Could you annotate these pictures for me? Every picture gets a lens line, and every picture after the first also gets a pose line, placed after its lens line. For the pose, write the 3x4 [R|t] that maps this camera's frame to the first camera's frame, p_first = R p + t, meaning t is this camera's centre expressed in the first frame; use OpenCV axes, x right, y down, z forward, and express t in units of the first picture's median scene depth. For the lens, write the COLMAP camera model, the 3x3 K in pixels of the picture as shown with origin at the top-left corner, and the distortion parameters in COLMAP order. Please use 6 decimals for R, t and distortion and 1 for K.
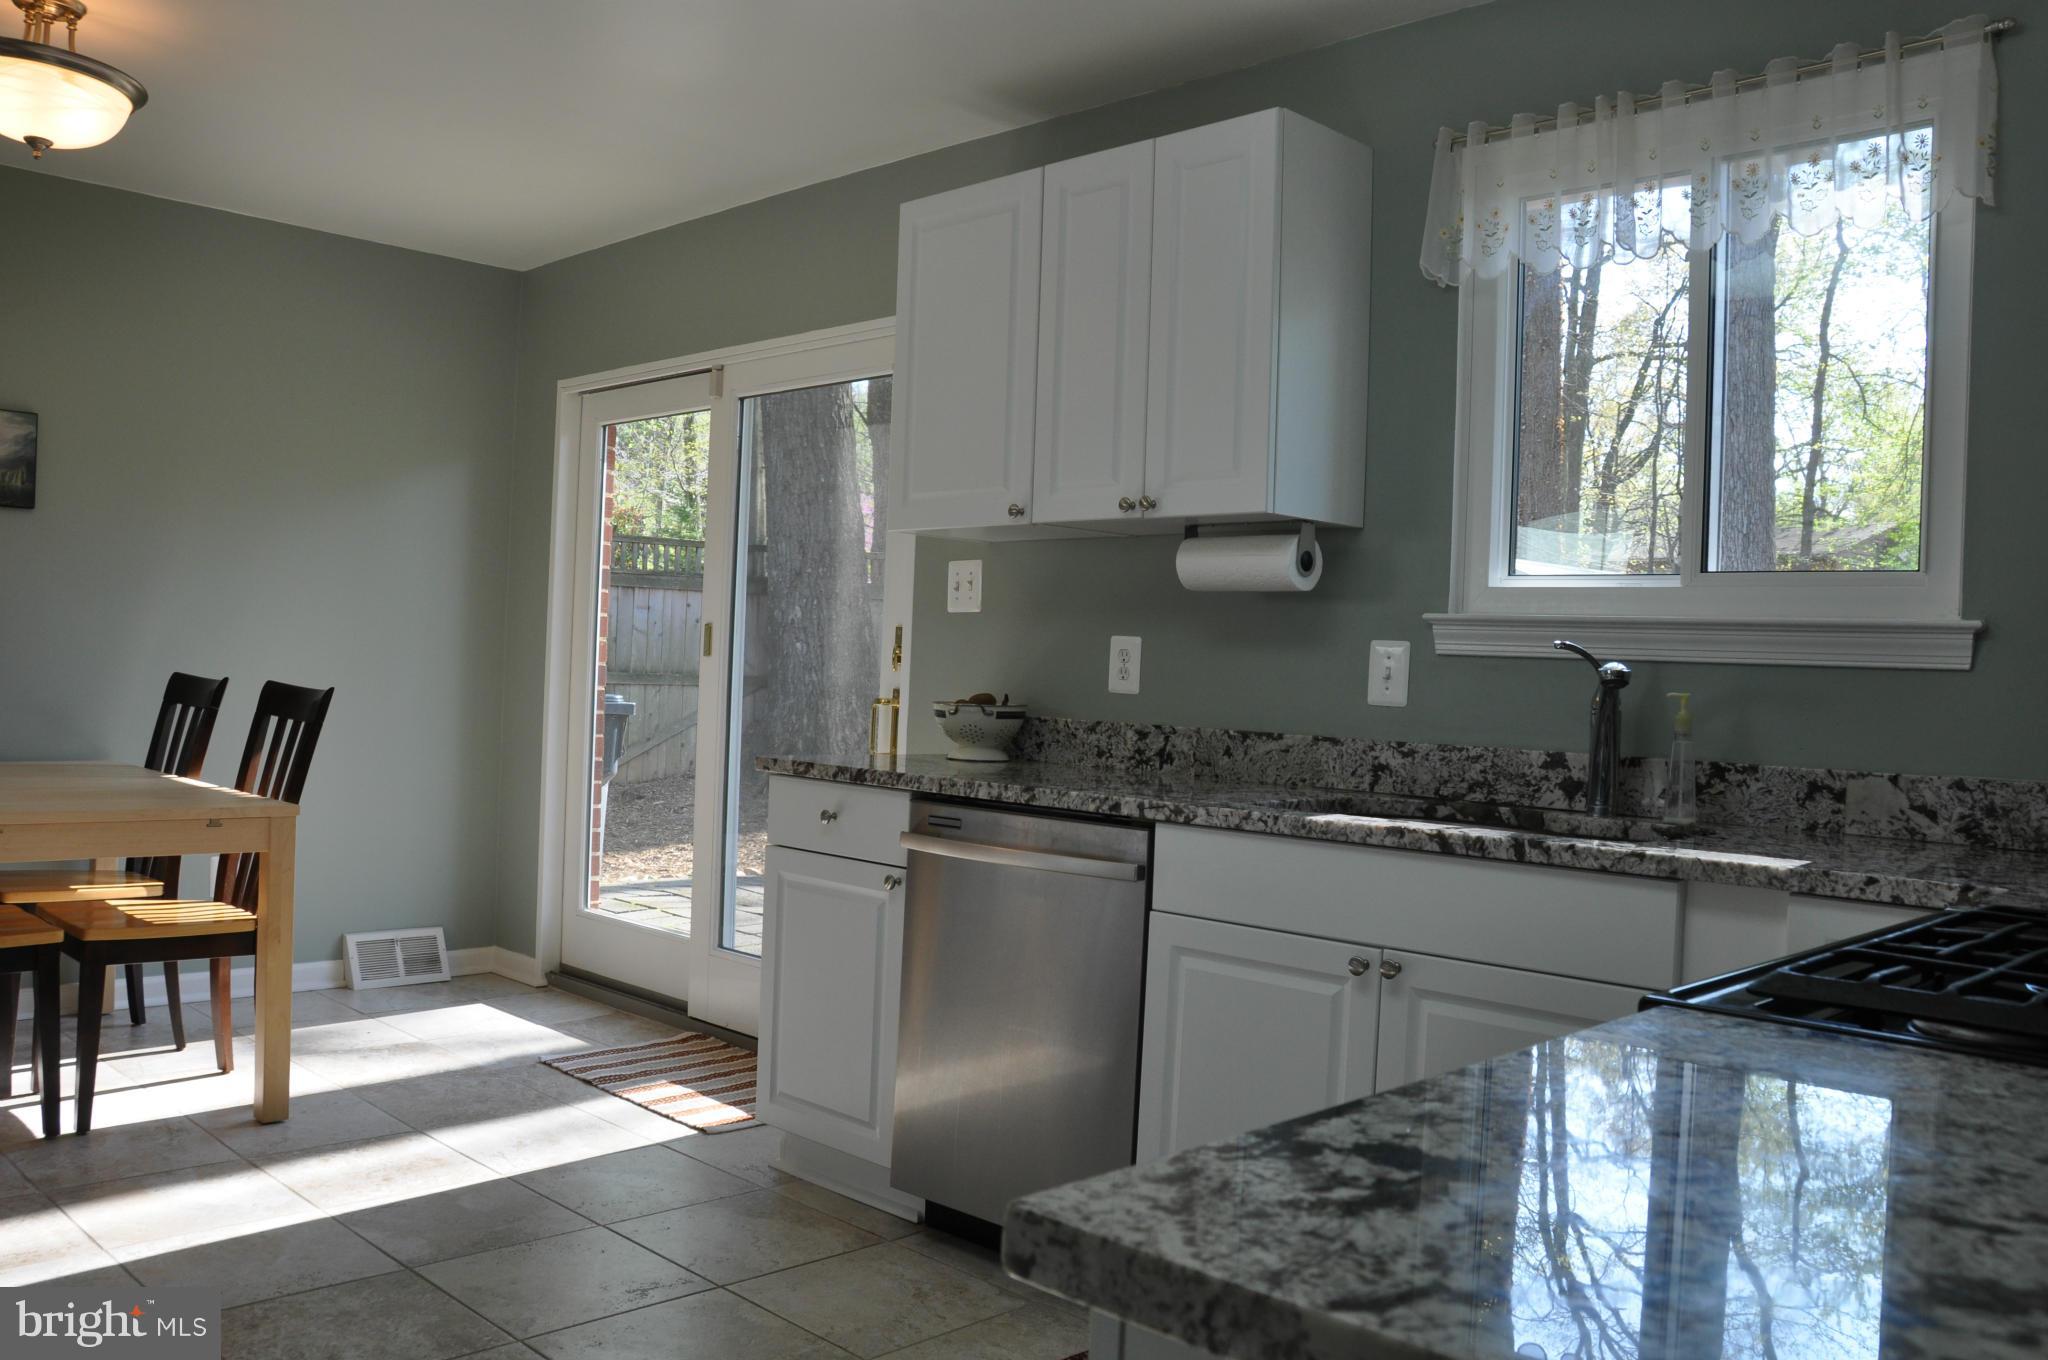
lens RADIAL K [[1711.3, 0, 1024.0], [0, 1711.3, 680.0], [0, 0, 1]] dist [-0.066208, 0.003841]
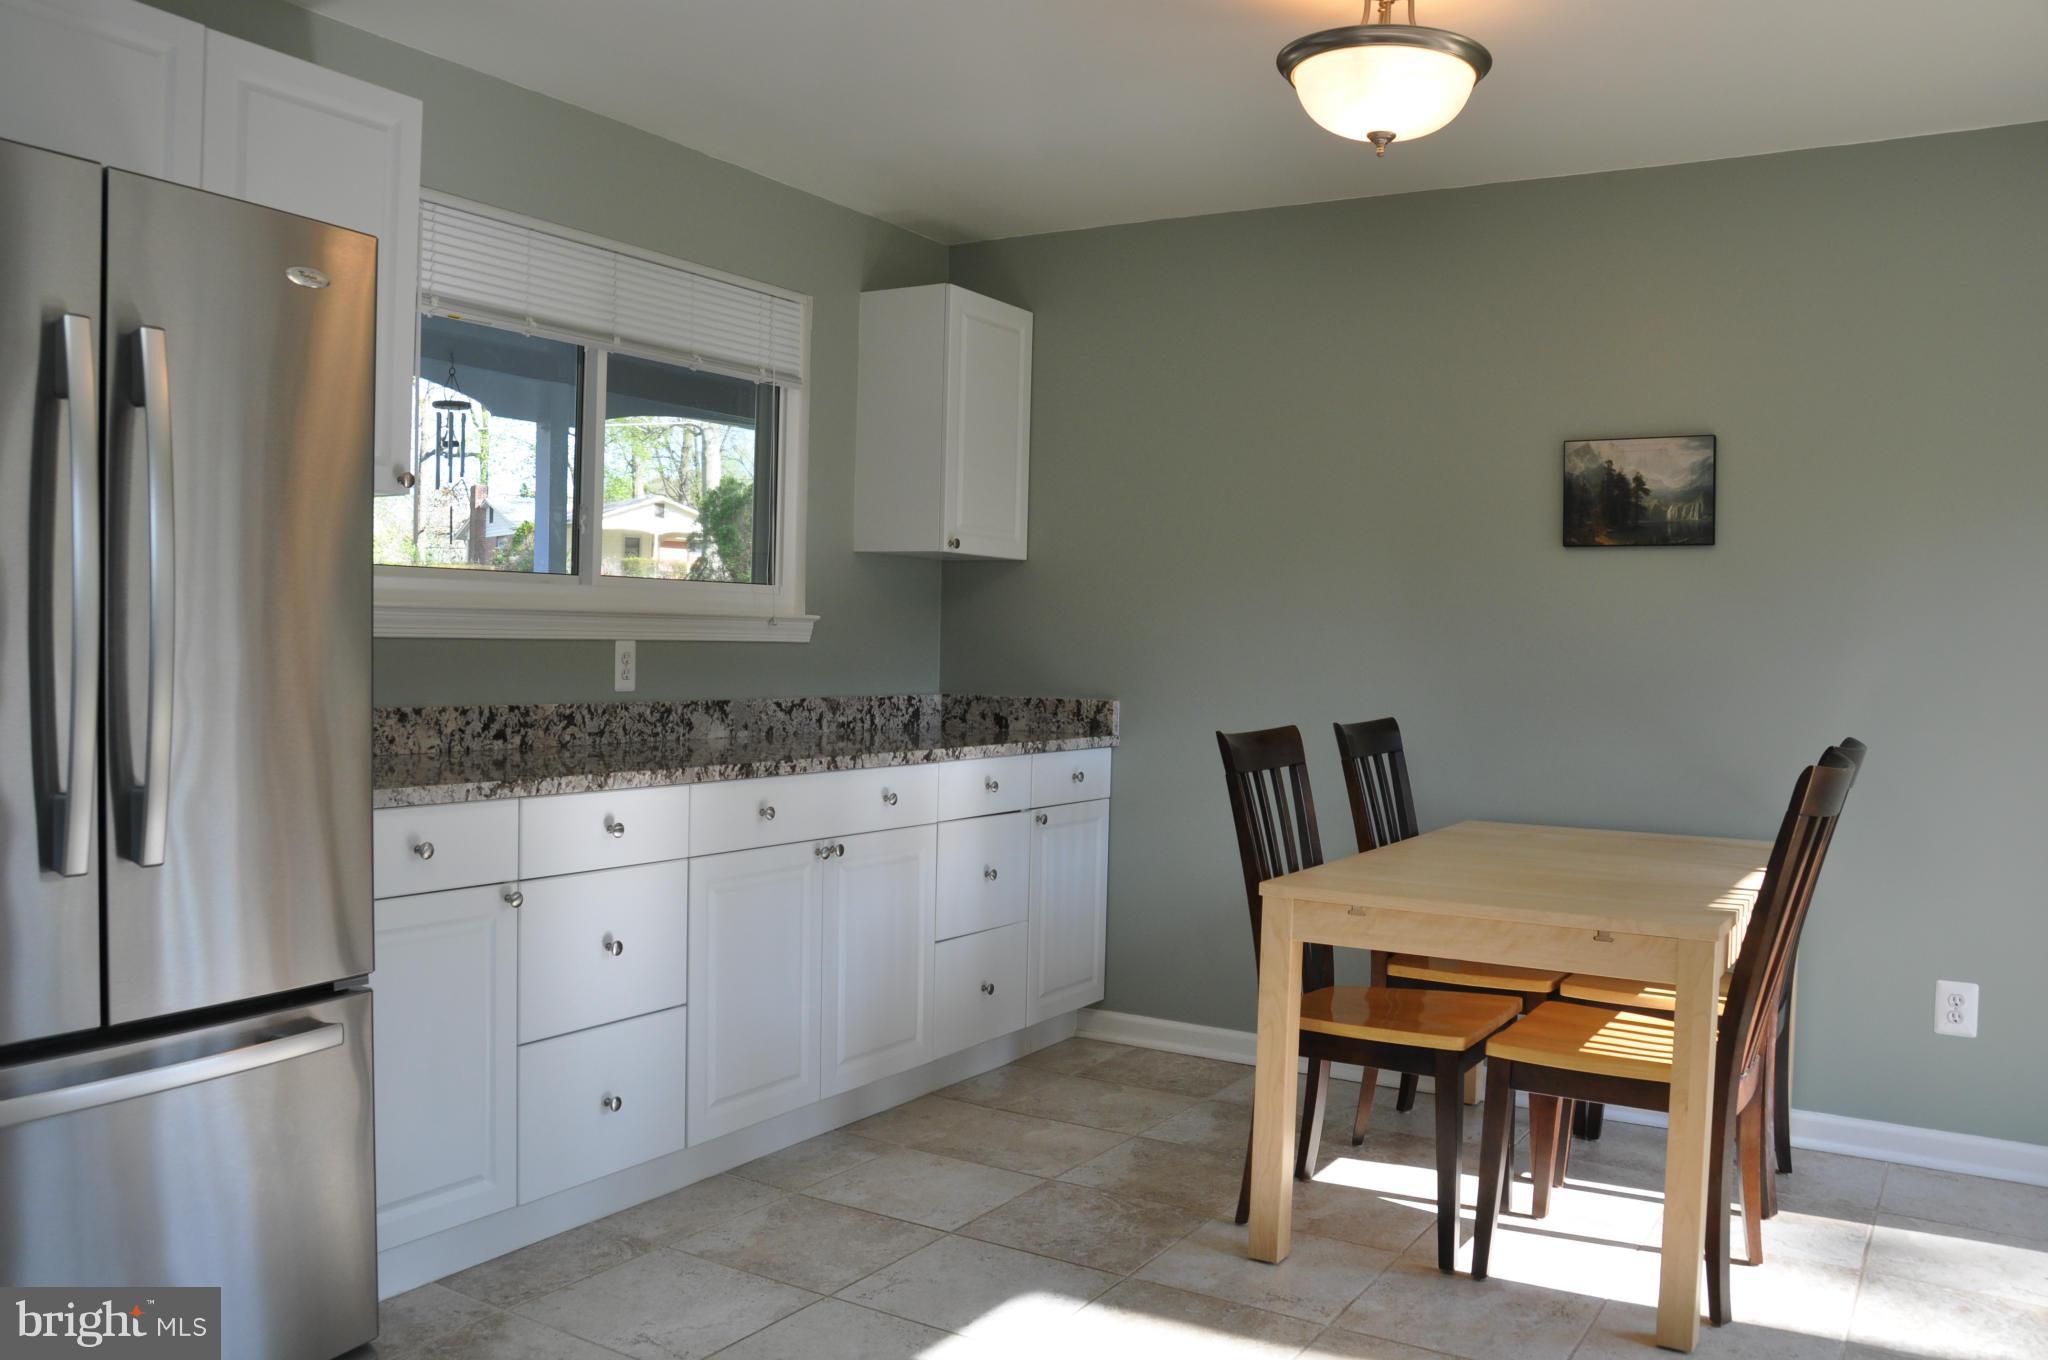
lens RADIAL K [[1711.3, 0, 1024.0], [0, 1711.3, 680.0], [0, 0, 1]] dist [-0.066208, 0.003841]
pose [[0.224571, -0.010208, -0.974404, 0.071159], [-0.017384, 0.999744, -0.014480, -0.005128], [0.974303, 0.020191, 0.224336, 0.176975]]
